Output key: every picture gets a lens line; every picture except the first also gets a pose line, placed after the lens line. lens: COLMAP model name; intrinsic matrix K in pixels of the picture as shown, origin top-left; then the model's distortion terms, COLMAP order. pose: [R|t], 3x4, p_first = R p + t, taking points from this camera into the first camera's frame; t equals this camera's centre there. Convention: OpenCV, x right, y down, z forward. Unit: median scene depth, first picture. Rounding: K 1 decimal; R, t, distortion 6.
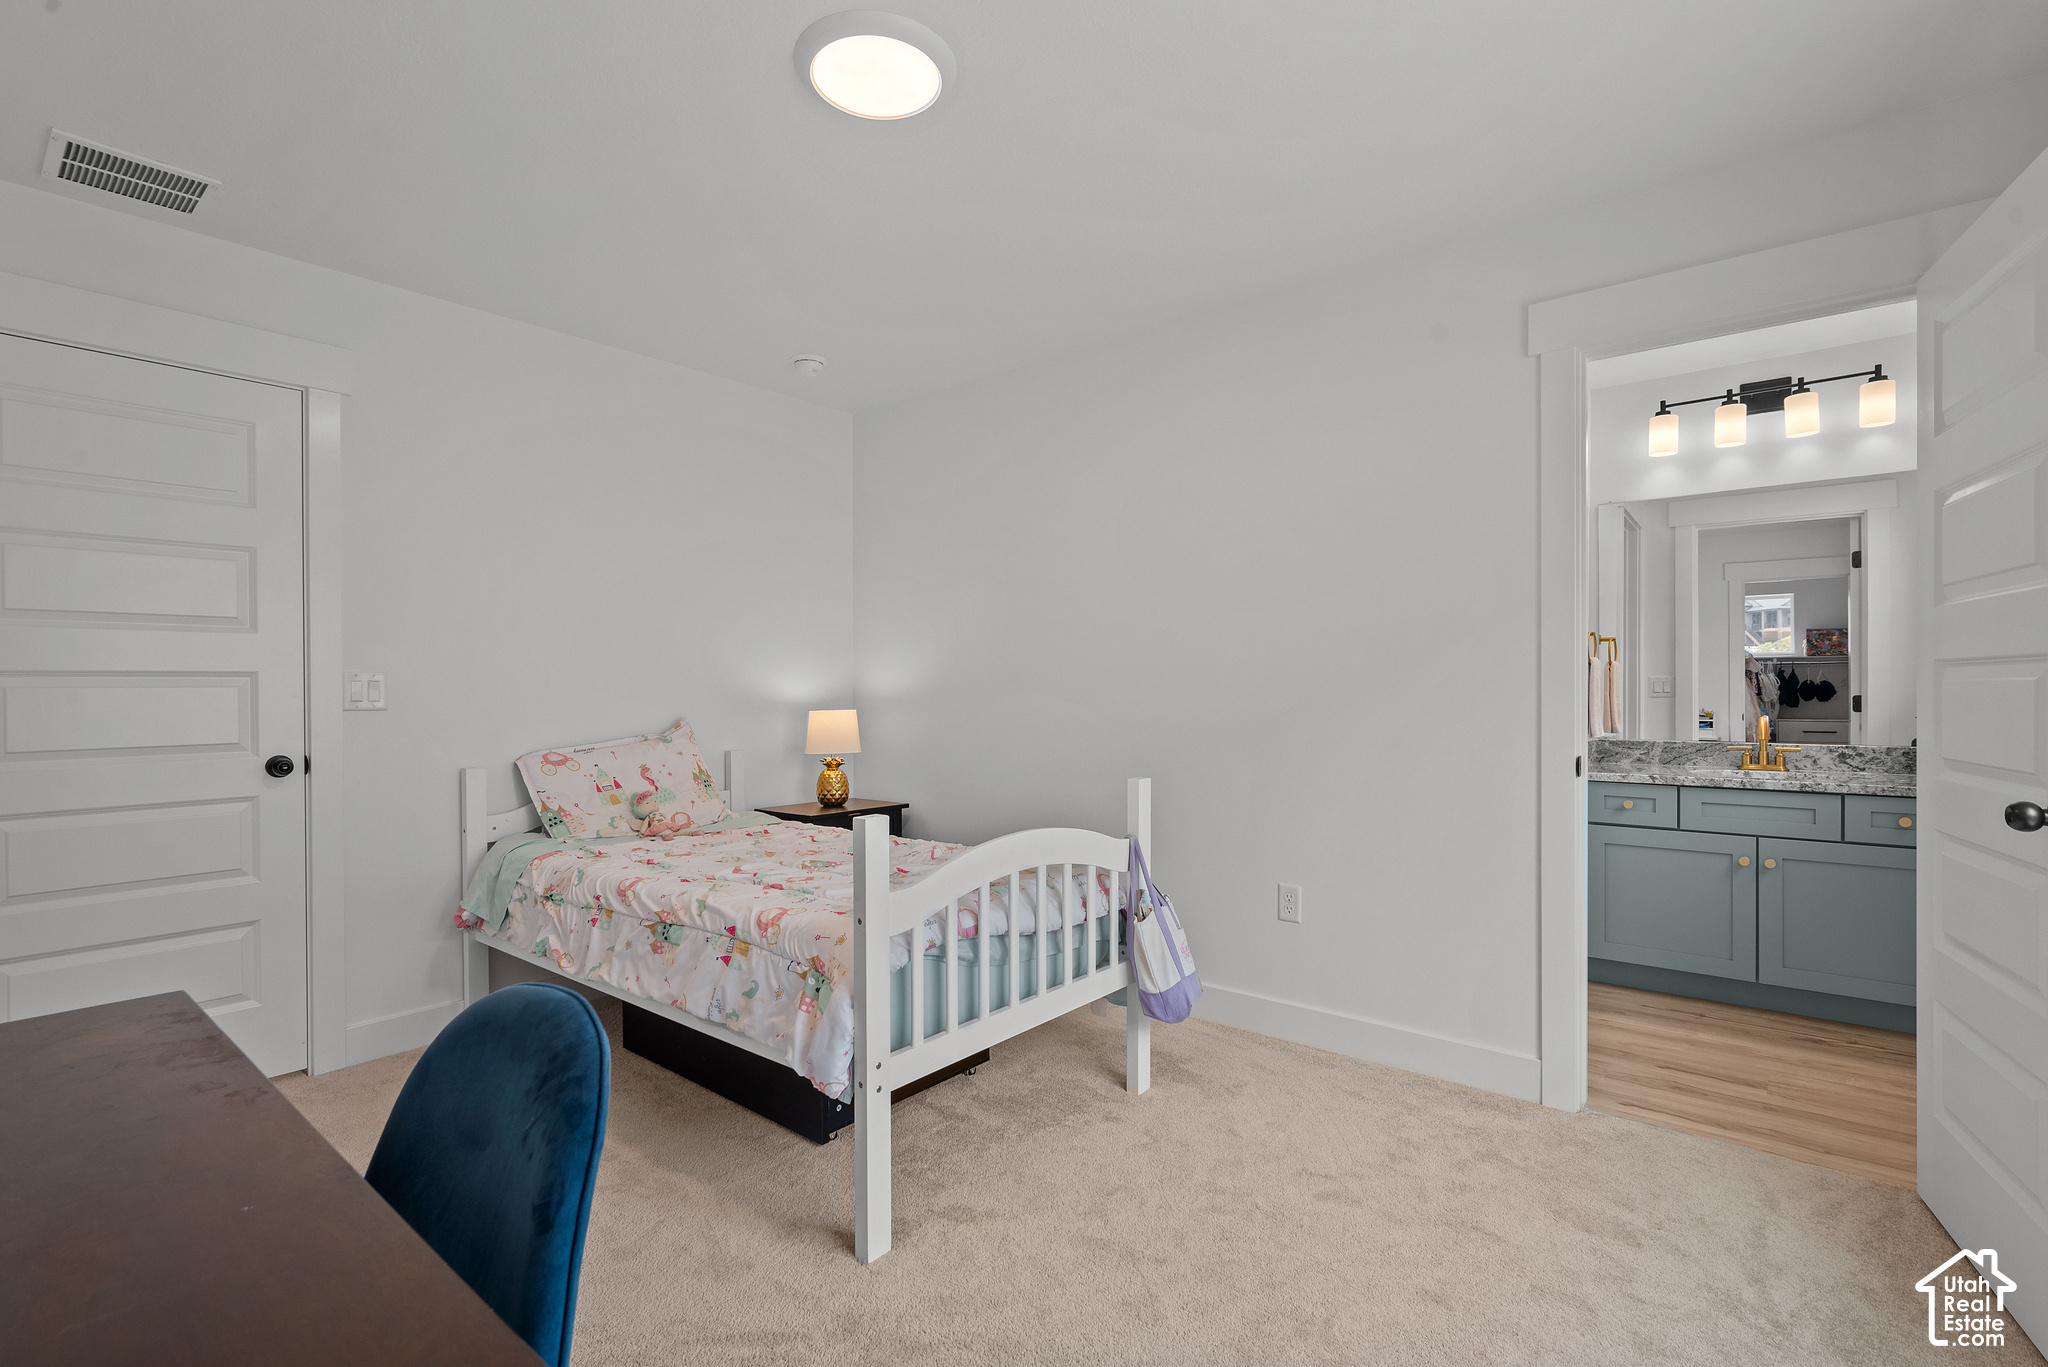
lens RADIAL K [[962.9, 0, 1012.5], [0, 962.9, 685.3], [0, 0, 1]] dist [-0.001670, -0.000510]
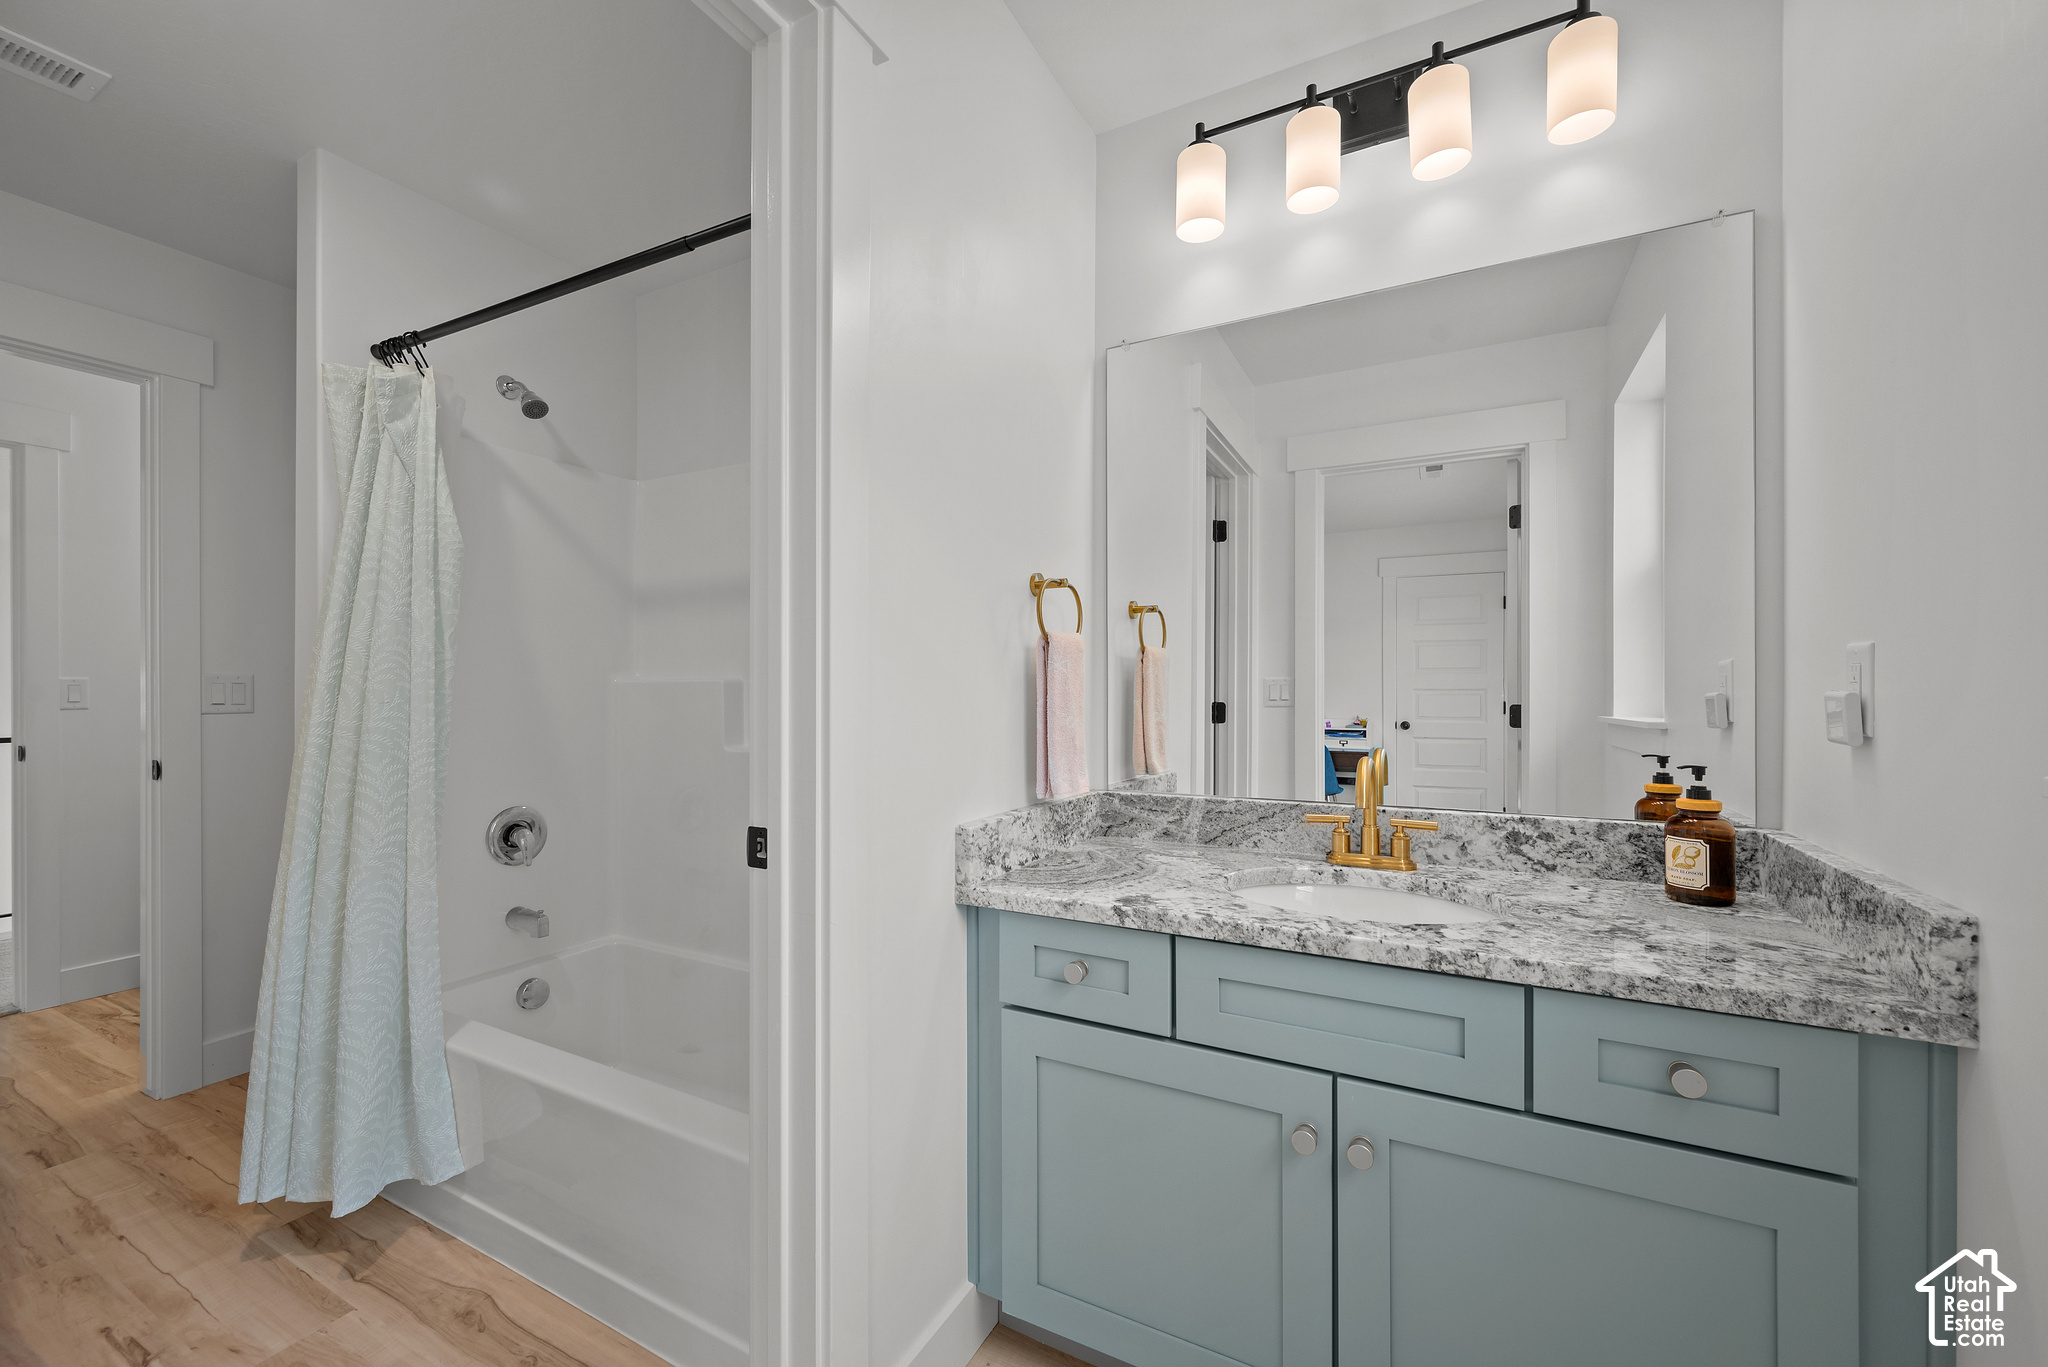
lens RADIAL K [[815.5, 0, 1024.0], [0, 815.5, 683.5], [0, 0, 1]] dist [-0.000508, -0.000017]
pose [[0.980064, 0.005577, 0.198602, 0.546058], [-0.004183, 0.999964, -0.007437, 0.000577], [-0.198636, 0.006458, 0.980052, 0.653485]]
